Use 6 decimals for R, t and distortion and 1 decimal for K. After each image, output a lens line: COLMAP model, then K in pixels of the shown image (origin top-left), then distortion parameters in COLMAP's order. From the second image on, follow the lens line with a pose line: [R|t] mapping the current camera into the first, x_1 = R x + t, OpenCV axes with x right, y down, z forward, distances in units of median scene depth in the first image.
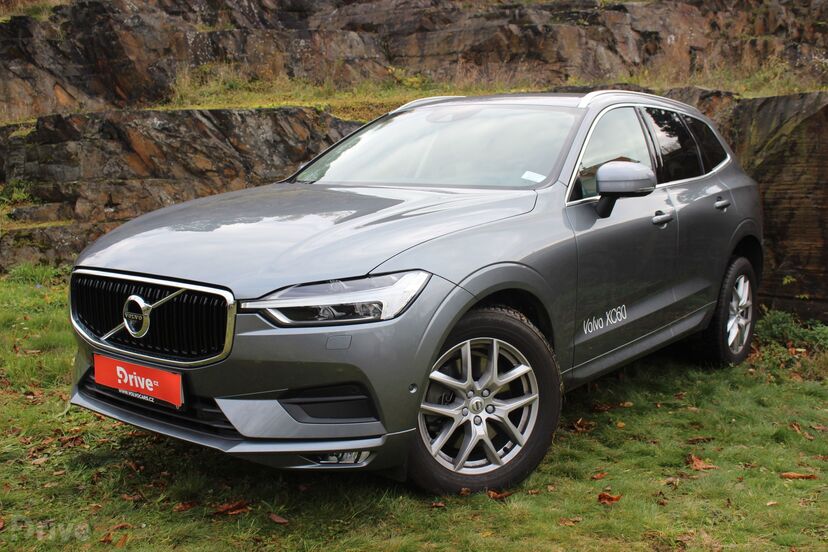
lens RADIAL K [[902.1, 0, 409.8], [0, 902.1, 279.8], [0, 0, 1]] dist [-0.137626, 0.000000]
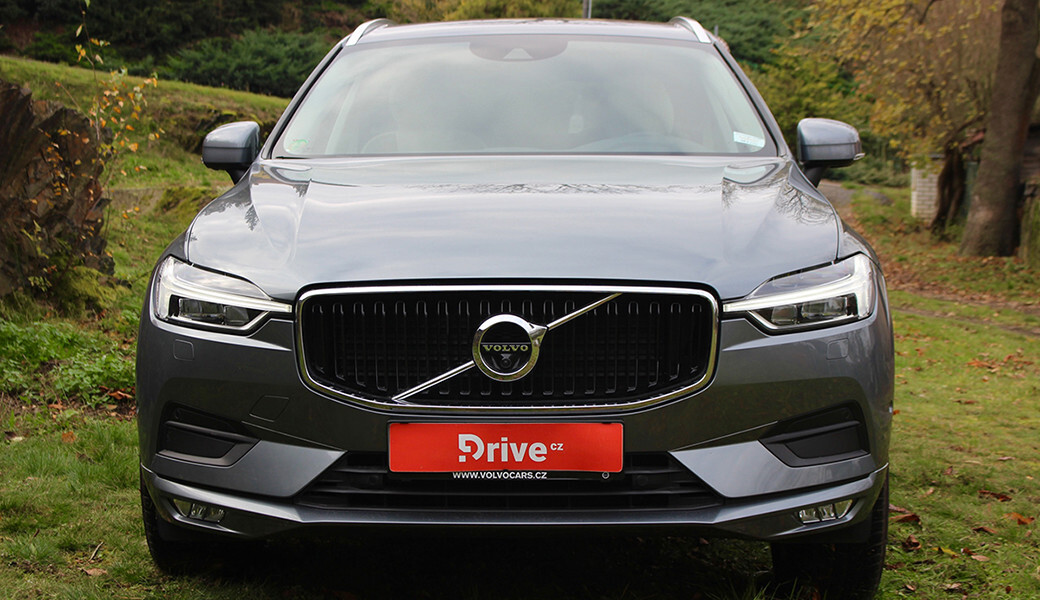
lens RADIAL K [[1888.7, 0, 520.6], [0, 1888.7, 299.9], [0, 0, 1]] dist [-0.040730, 0.000000]
pose [[0.821157, -0.052532, 0.568280, -1.113724], [0.085547, 0.995834, -0.031558, 0.052612], [-0.564254, 0.074529, 0.822230, -0.124289]]
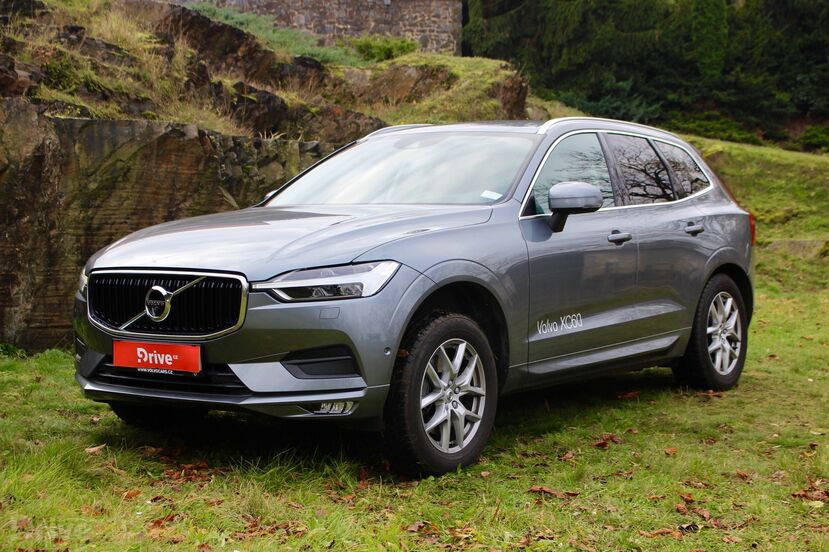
lens RADIAL K [[1422.9, 0, 415.7], [0, 1422.9, 275.1], [0, 0, 1]] dist [-0.099163, 0.000000]
pose [[0.999188, -0.009040, 0.039260, -0.033665], [0.012777, 0.995299, -0.096003, 0.200730], [-0.038208, 0.096426, 0.994607, -0.976246]]
